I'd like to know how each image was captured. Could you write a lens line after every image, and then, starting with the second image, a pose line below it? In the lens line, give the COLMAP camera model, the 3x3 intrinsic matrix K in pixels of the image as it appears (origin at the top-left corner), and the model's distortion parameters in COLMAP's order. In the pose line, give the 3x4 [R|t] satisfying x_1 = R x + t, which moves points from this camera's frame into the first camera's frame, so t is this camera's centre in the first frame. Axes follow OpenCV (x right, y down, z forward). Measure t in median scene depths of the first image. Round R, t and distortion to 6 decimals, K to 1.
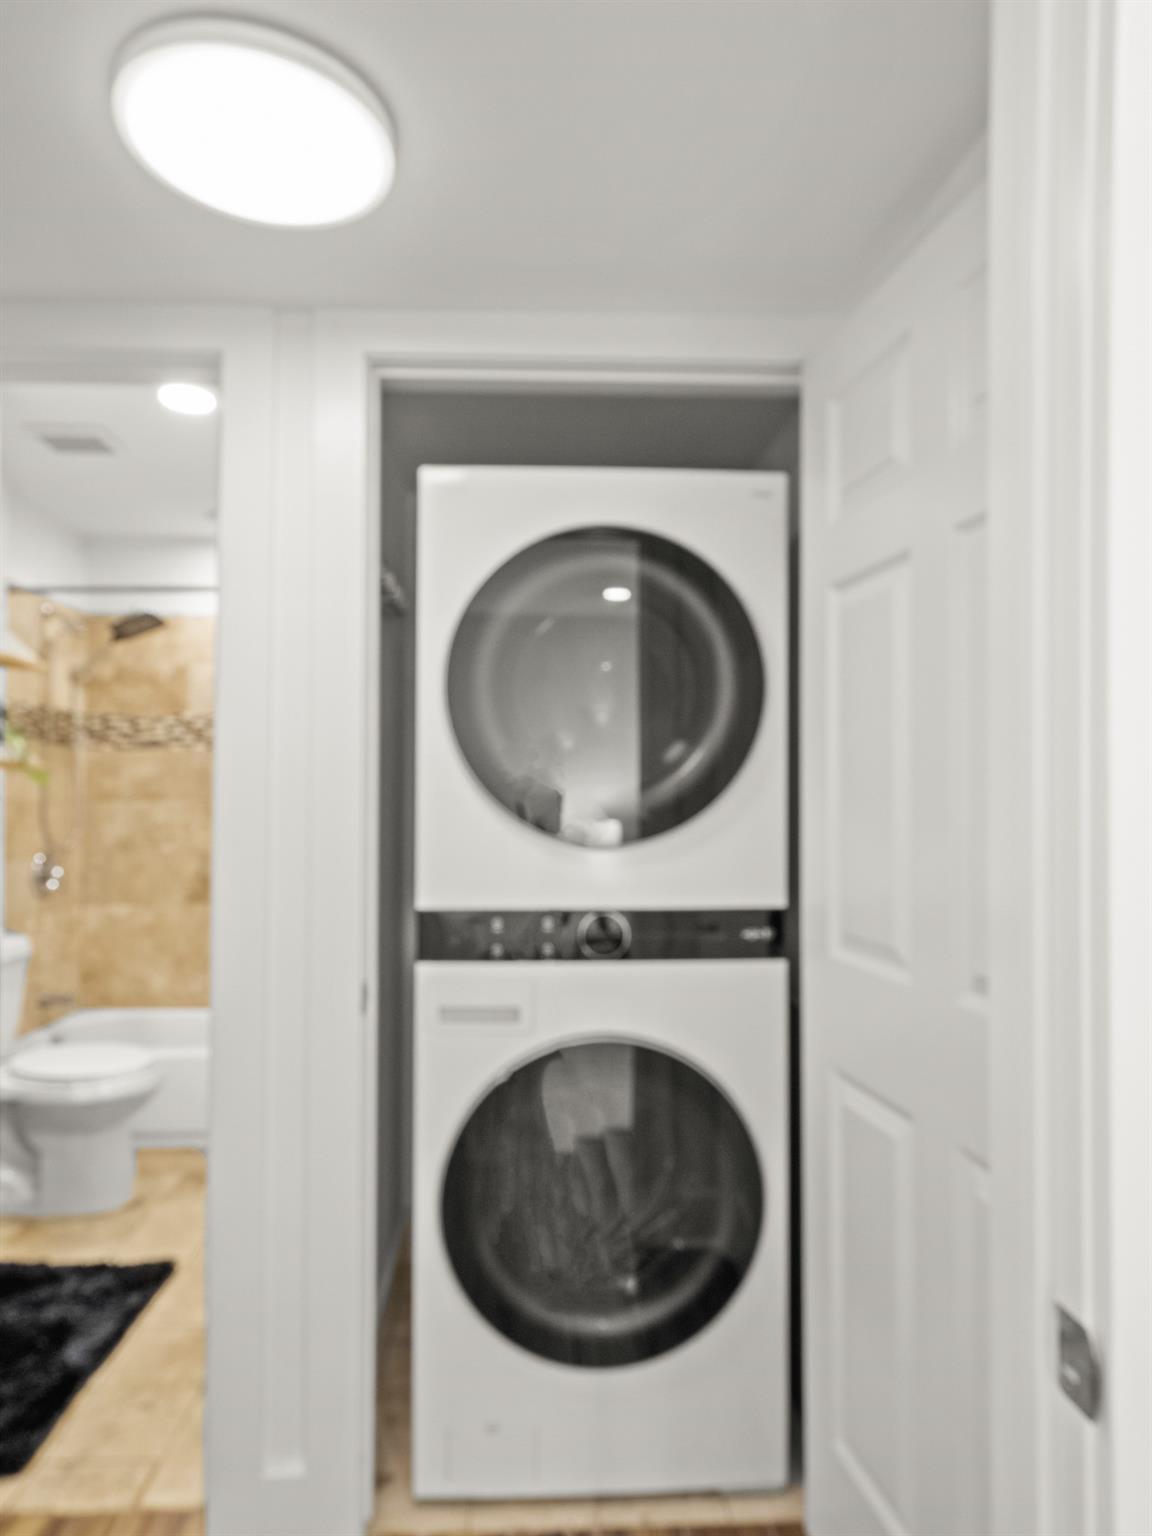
lens RADIAL K [[945.2, 0, 576.0], [0, 945.2, 768.0], [0, 0, 1]] dist [0.001333, 0.000296]
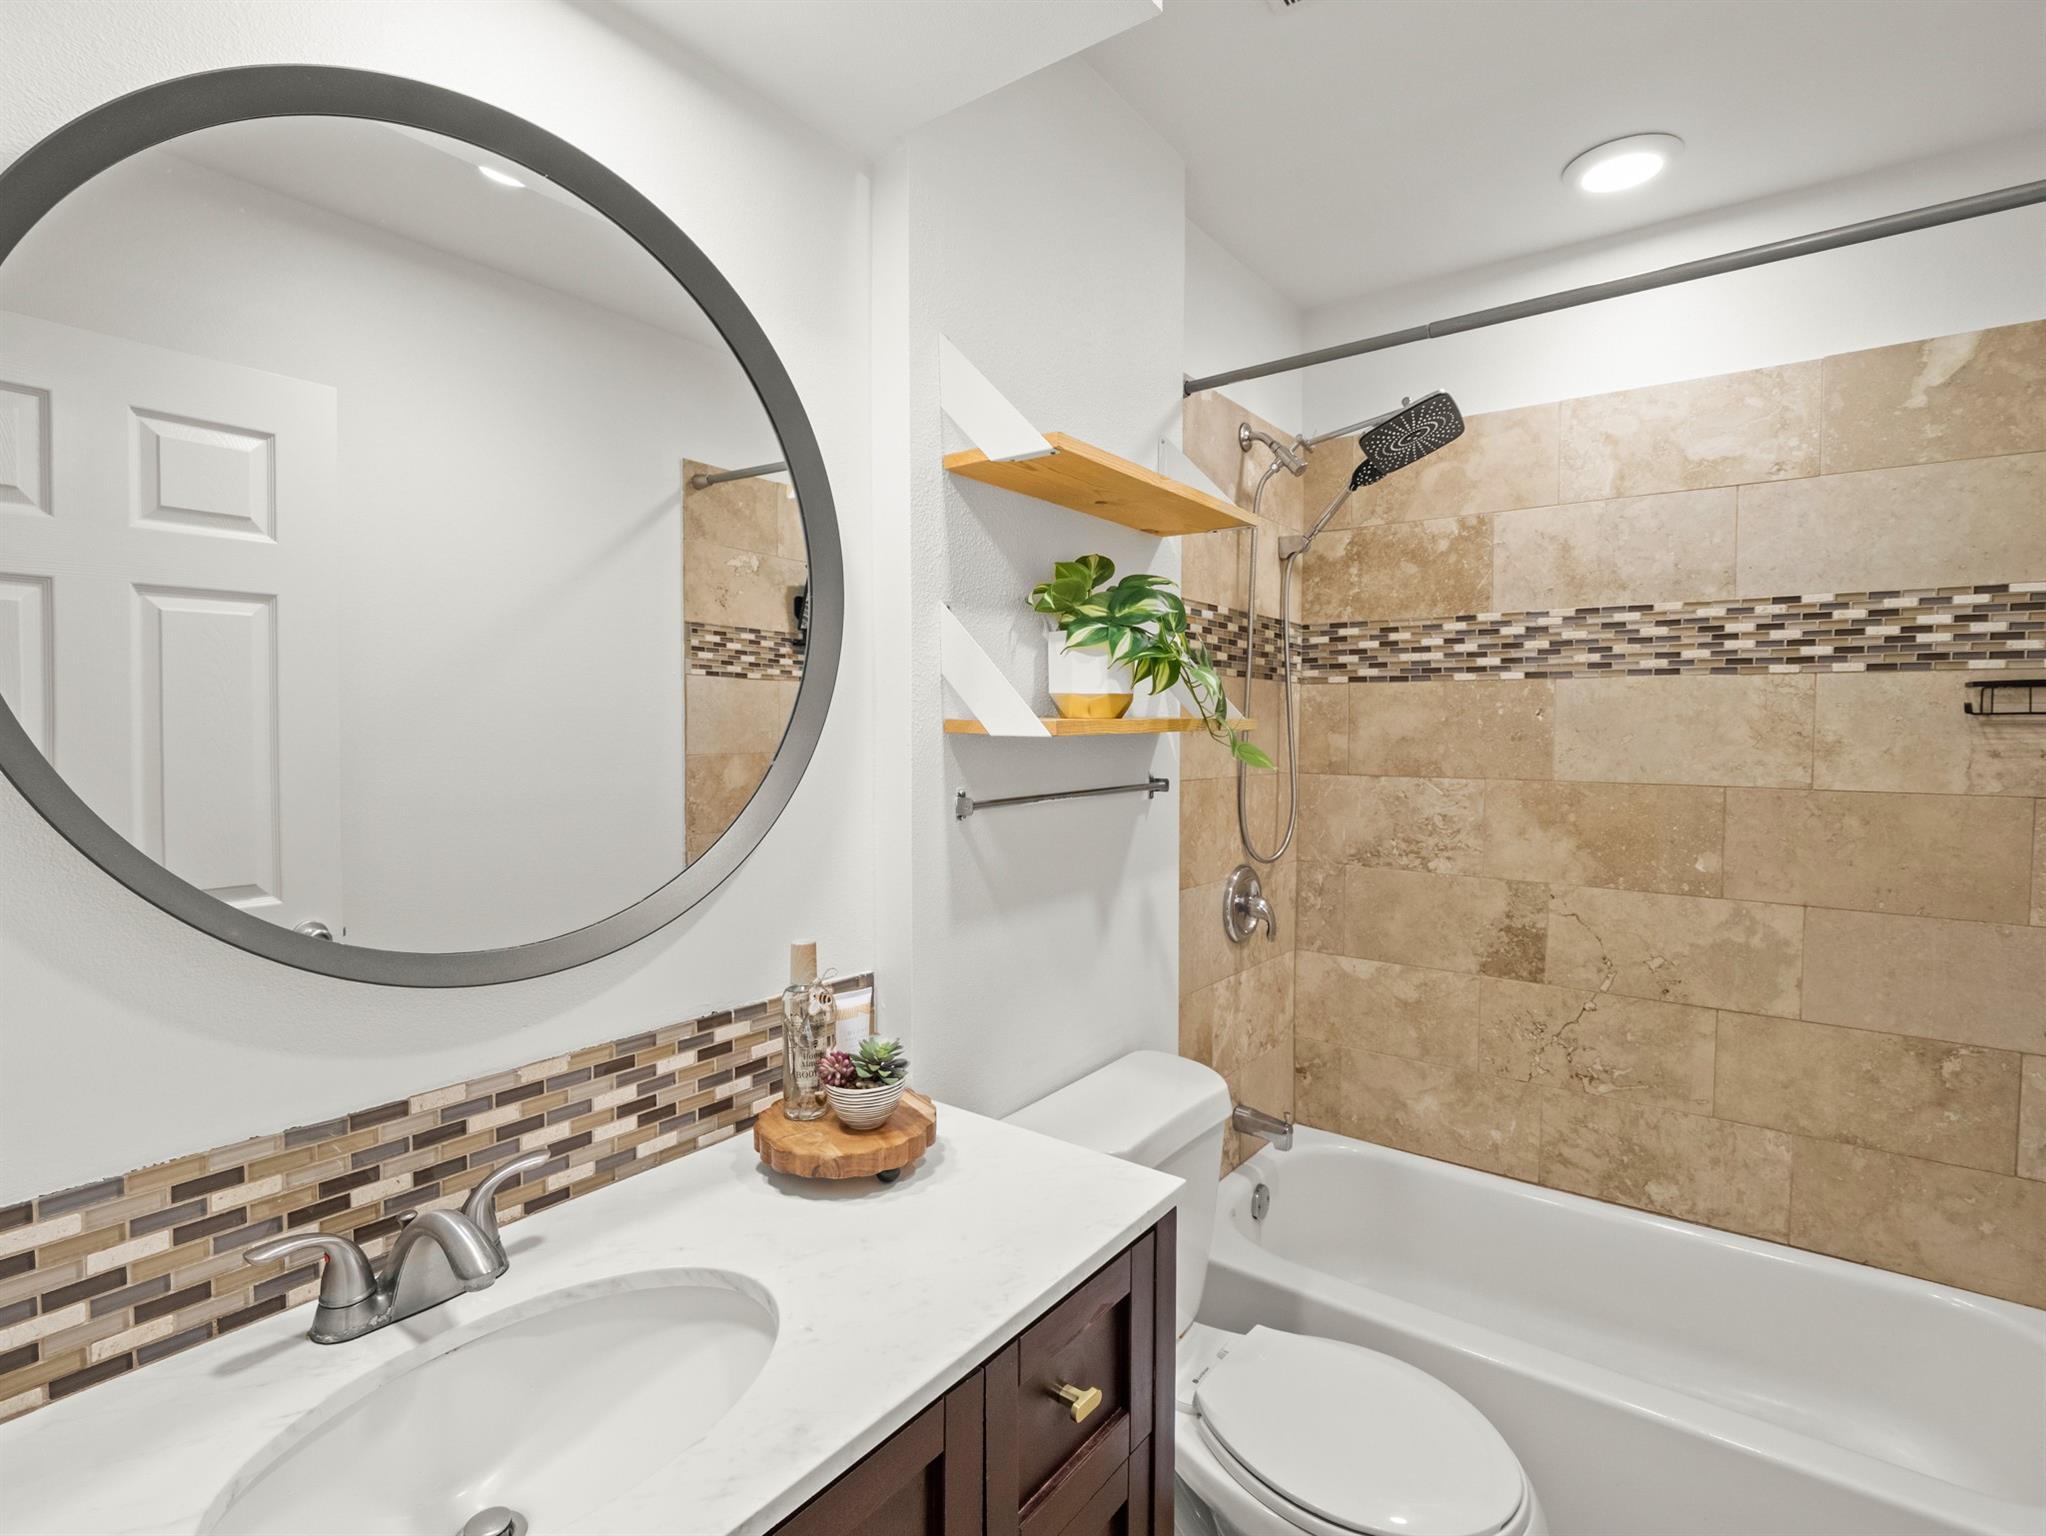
lens RADIAL K [[1012.0, 0, 1021.4], [0, 1012.0, 755.3], [0, 0, 1]] dist [-0.013464, -0.000348]
pose [[0.768425, 0.026423, -0.639394, -0.257868], [0.012585, 0.998330, 0.056380, -0.013664], [0.639816, -0.051371, 0.766809, 0.420673]]
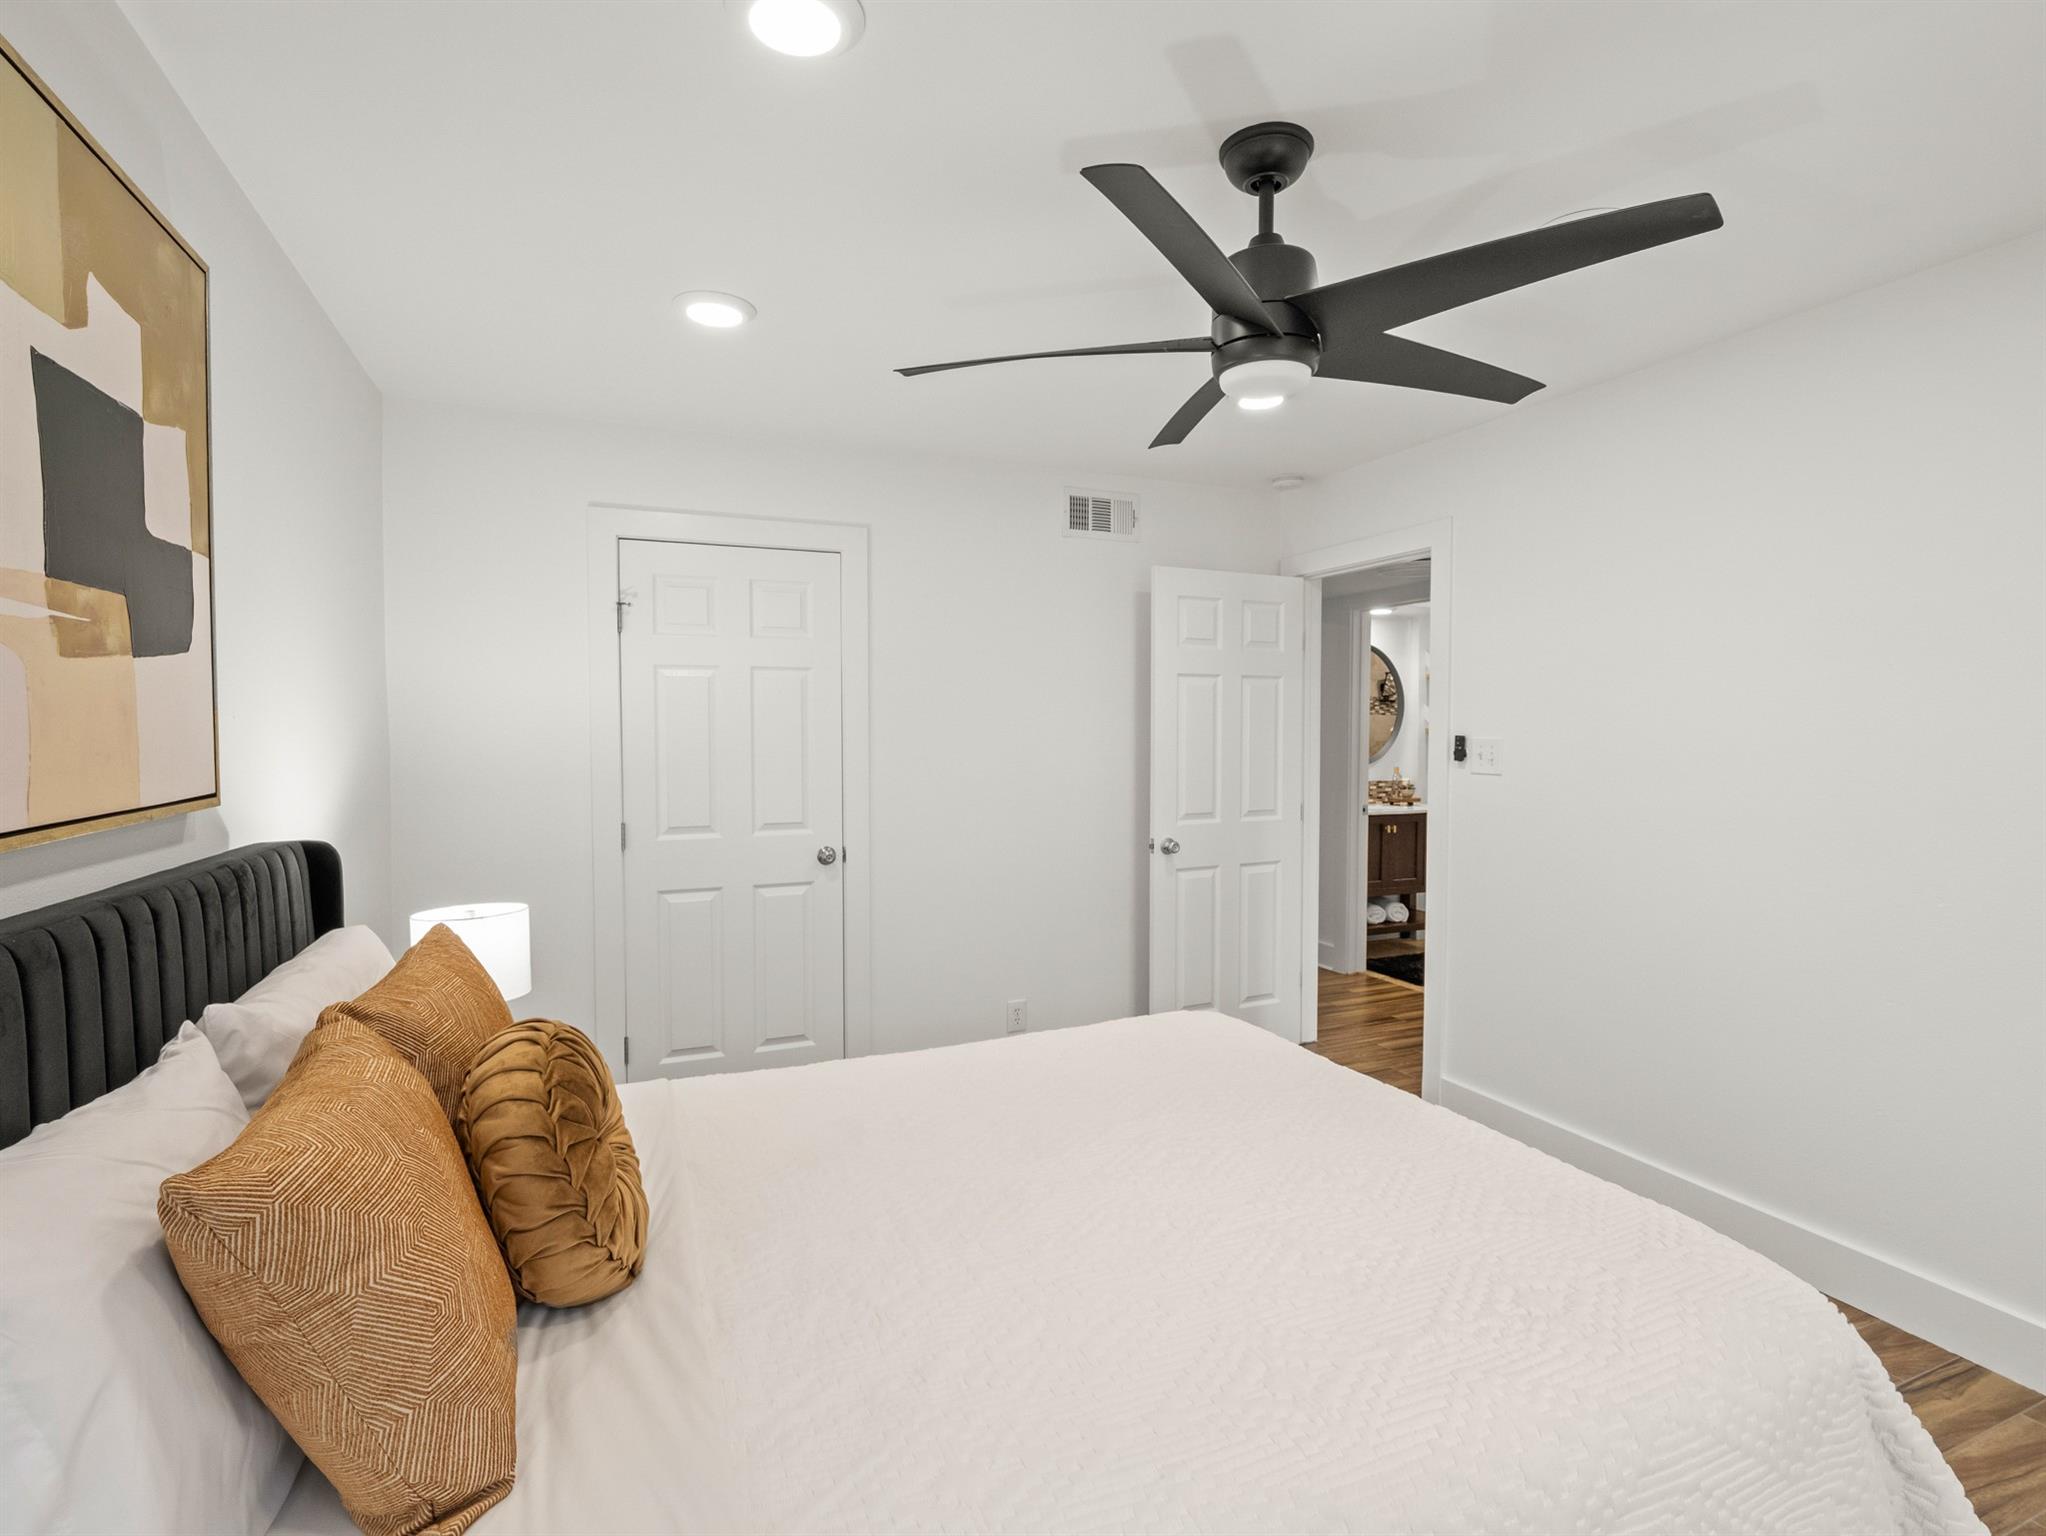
lens RADIAL K [[1012.0, 0, 1021.4], [0, 1012.0, 755.3], [0, 0, 1]] dist [-0.013464, -0.000348]
pose [[0.343670, 0.026607, -0.938713, 0.825371], [0.022331, 0.999084, 0.036494, -0.038670], [0.938825, -0.033505, 0.342761, -0.521131]]
